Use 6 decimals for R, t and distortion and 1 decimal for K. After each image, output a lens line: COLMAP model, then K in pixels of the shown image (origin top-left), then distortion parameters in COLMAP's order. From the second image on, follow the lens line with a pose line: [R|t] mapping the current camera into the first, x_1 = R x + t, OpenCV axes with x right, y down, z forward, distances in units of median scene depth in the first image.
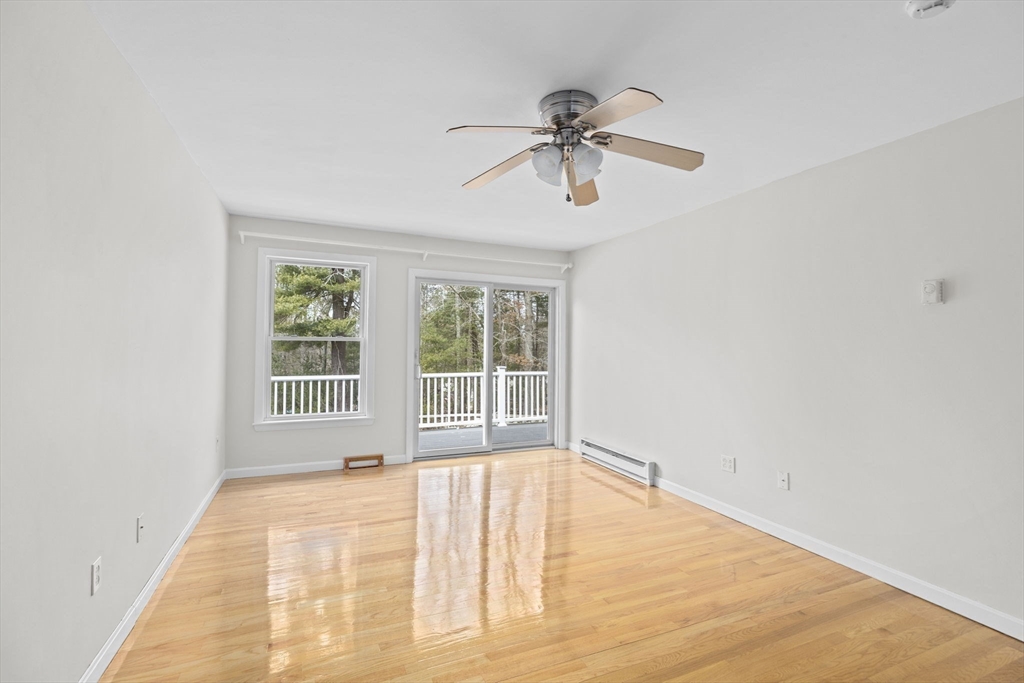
lens RADIAL K [[461.8, 0, 510.0], [0, 461.8, 341.3], [0, 0, 1]] dist [0.002518, 0.001199]
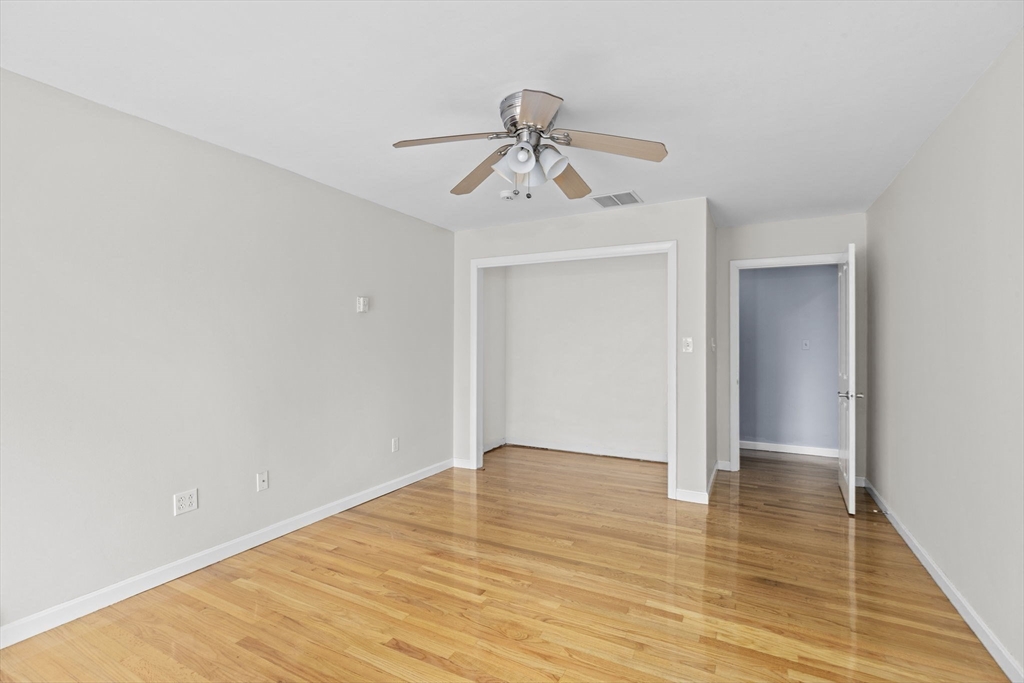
lens RADIAL K [[461.8, 0, 508.9], [0, 461.8, 341.1], [0, 0, 1]] dist [0.002518, 0.001199]
pose [[-0.623117, -0.008288, 0.782085, -0.514701], [-0.013132, 0.999914, 0.000134, 0.007614], [-0.782019, -0.010187, -0.623172, 1.330679]]
